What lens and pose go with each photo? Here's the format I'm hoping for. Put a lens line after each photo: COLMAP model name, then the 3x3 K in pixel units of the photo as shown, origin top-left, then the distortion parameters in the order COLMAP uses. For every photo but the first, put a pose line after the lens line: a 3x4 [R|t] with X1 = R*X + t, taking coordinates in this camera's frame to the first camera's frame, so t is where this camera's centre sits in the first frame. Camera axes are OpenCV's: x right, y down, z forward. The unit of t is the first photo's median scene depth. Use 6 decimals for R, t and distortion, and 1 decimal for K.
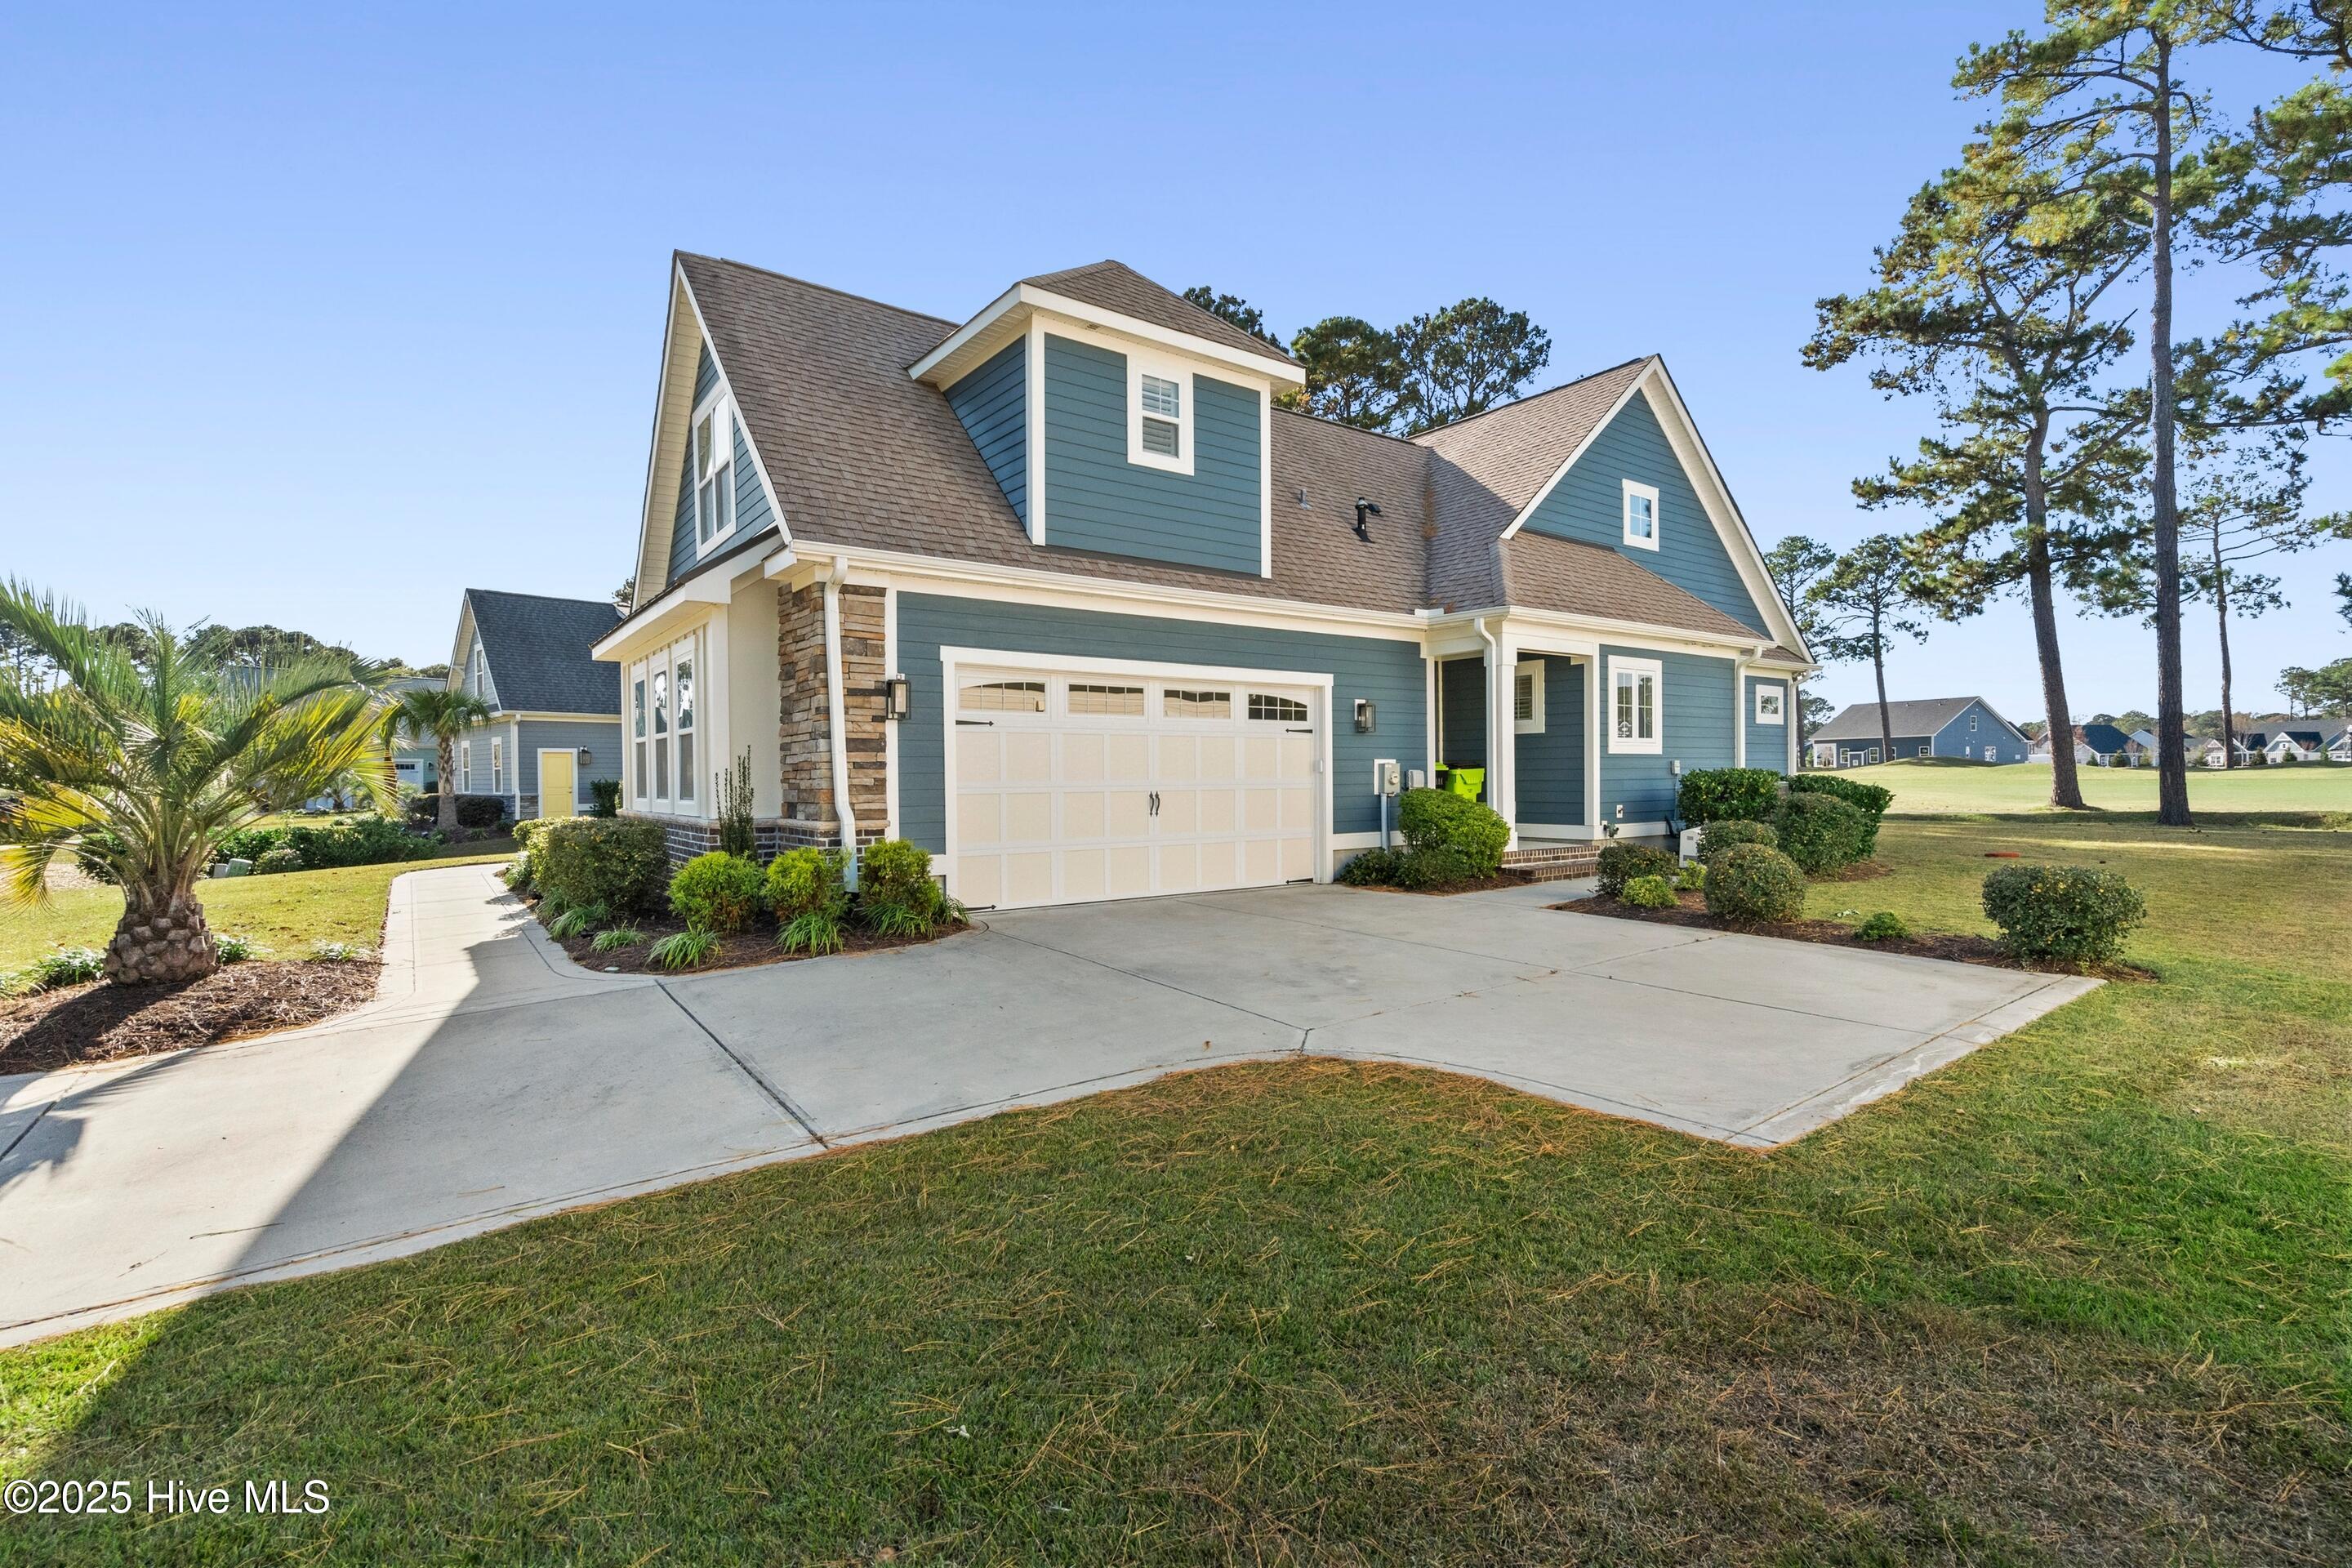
lens RADIAL K [[1041.7, 0, 1176.0], [0, 1041.7, 784.0], [0, 0, 1]] dist [-0.002989, -0.000451]
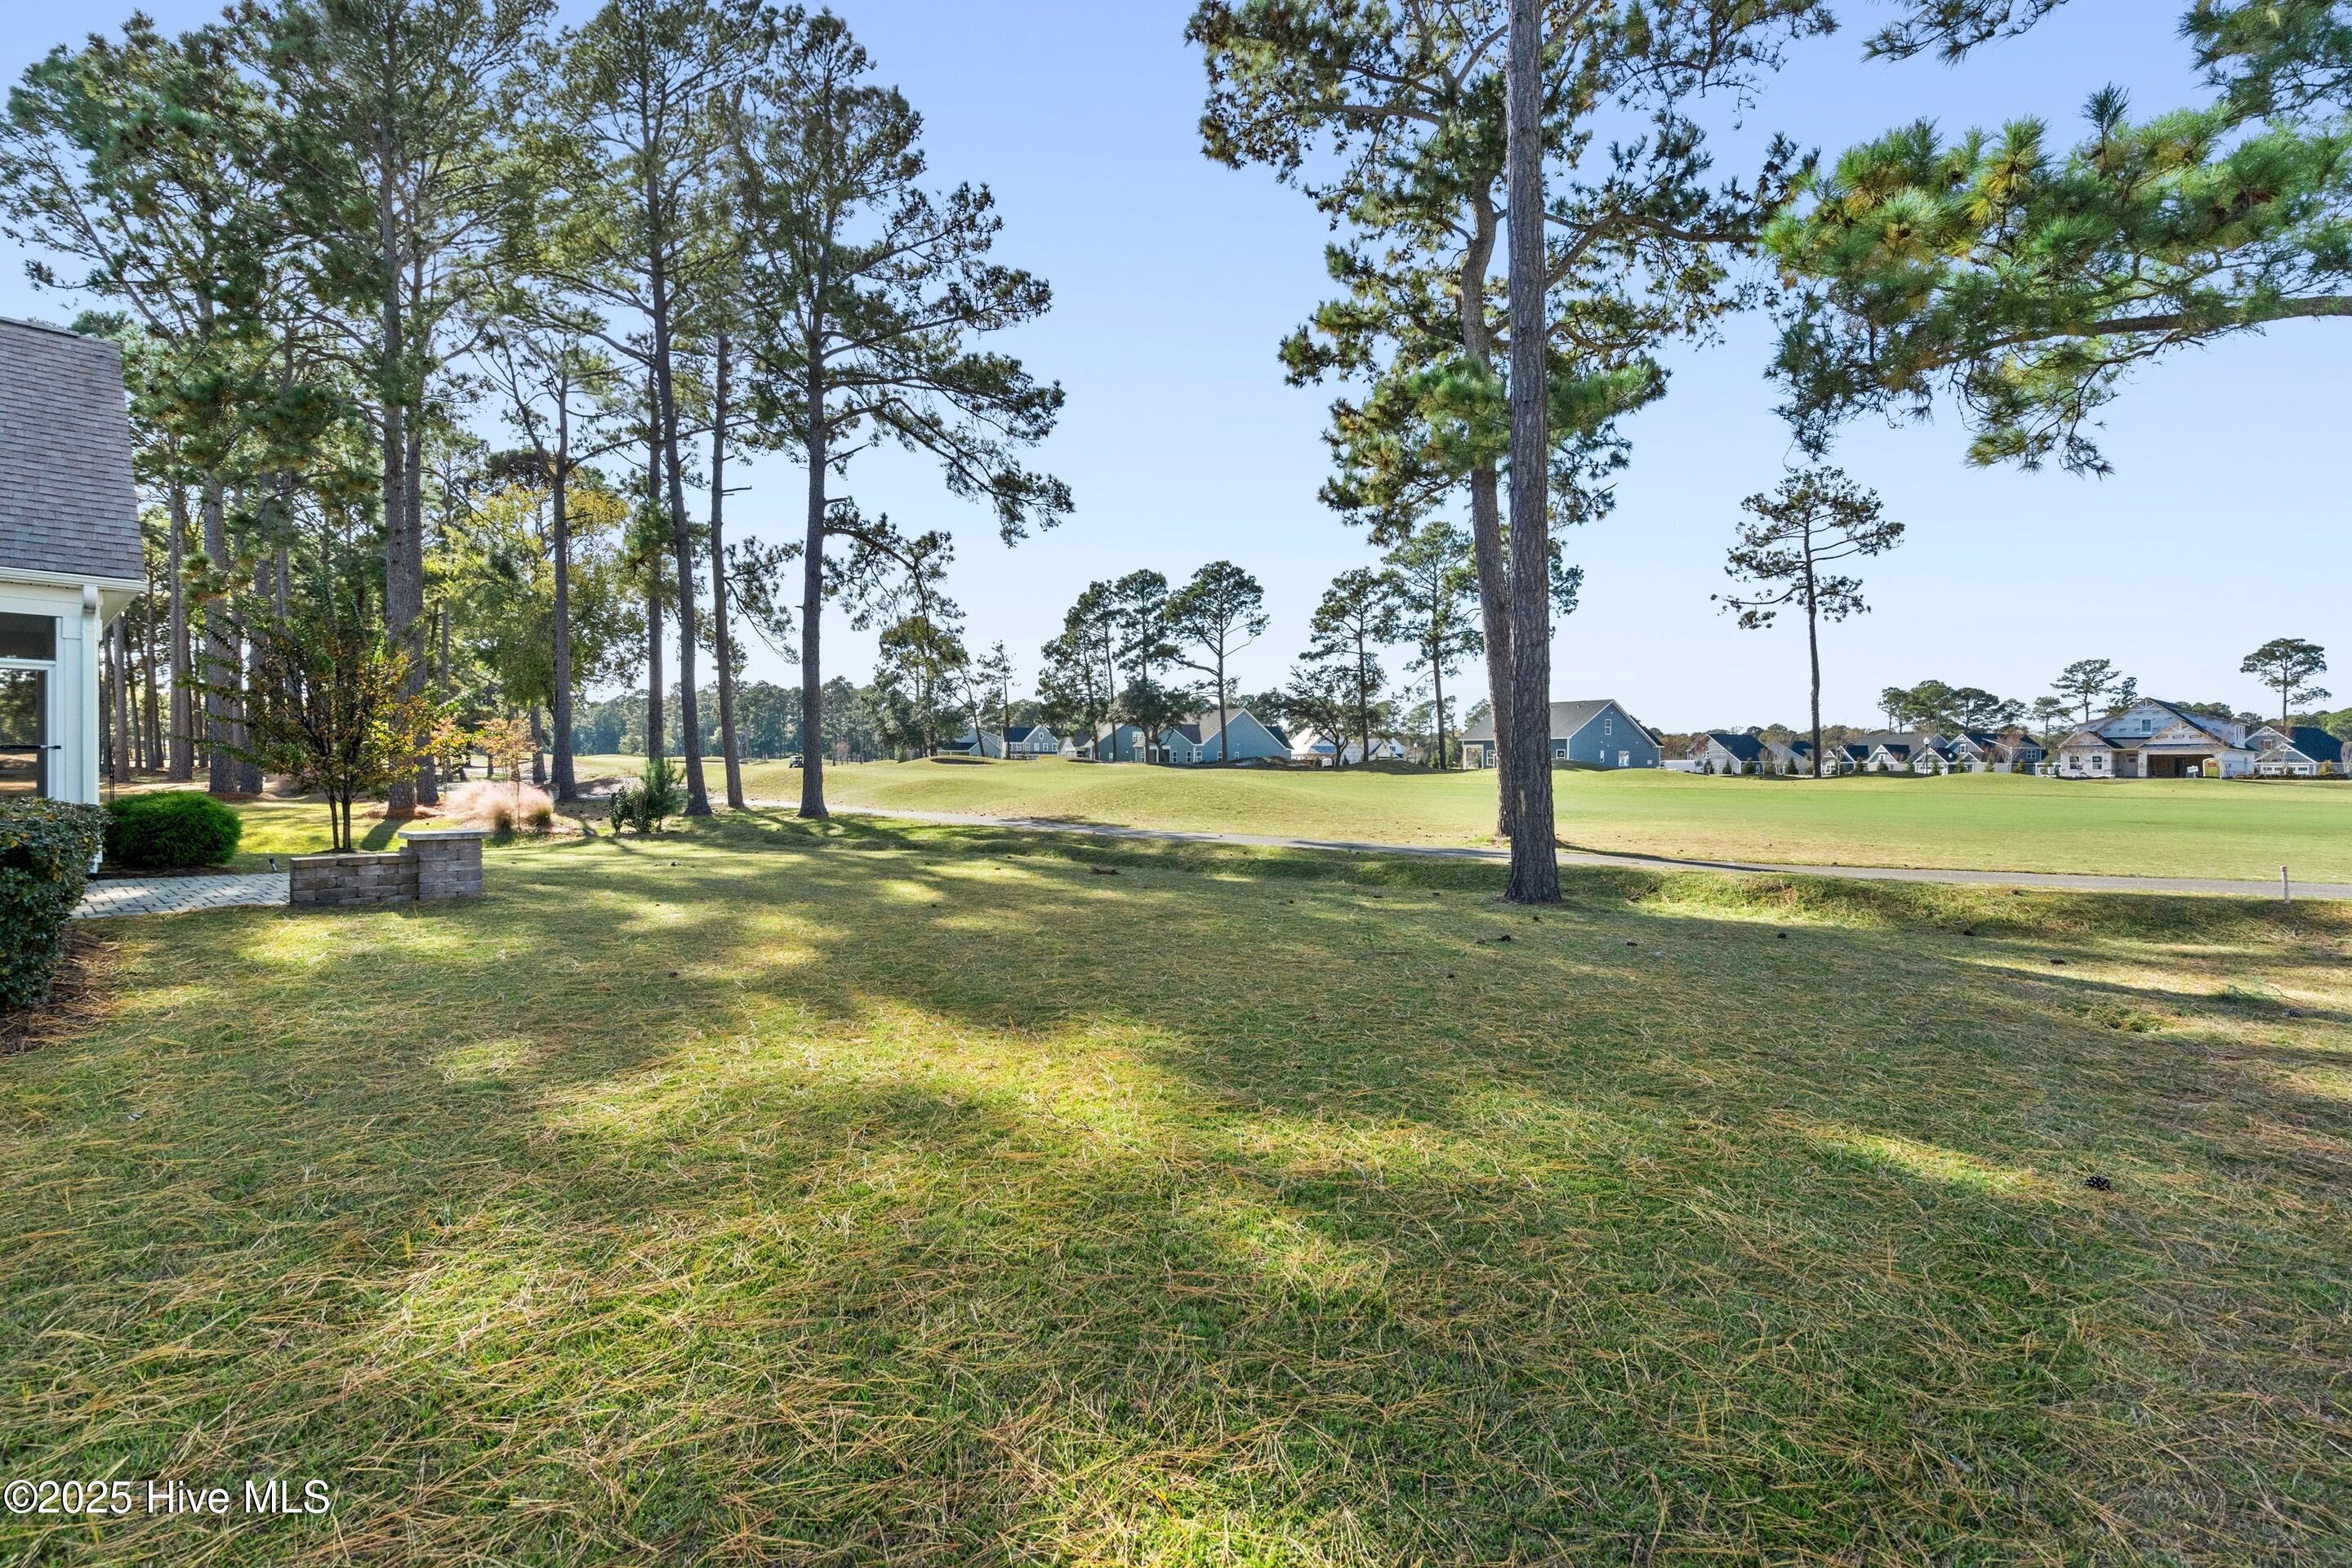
lens RADIAL K [[1041.7, 0, 1176.0], [0, 1041.7, 784.0], [0, 0, 1]] dist [-0.002989, -0.000451]
pose [[0.976811, 0.012760, 0.213722, 0.230613], [-0.013842, 0.999898, 0.003566, -0.003773], [-0.213654, -0.006441, 0.976888, 0.184568]]
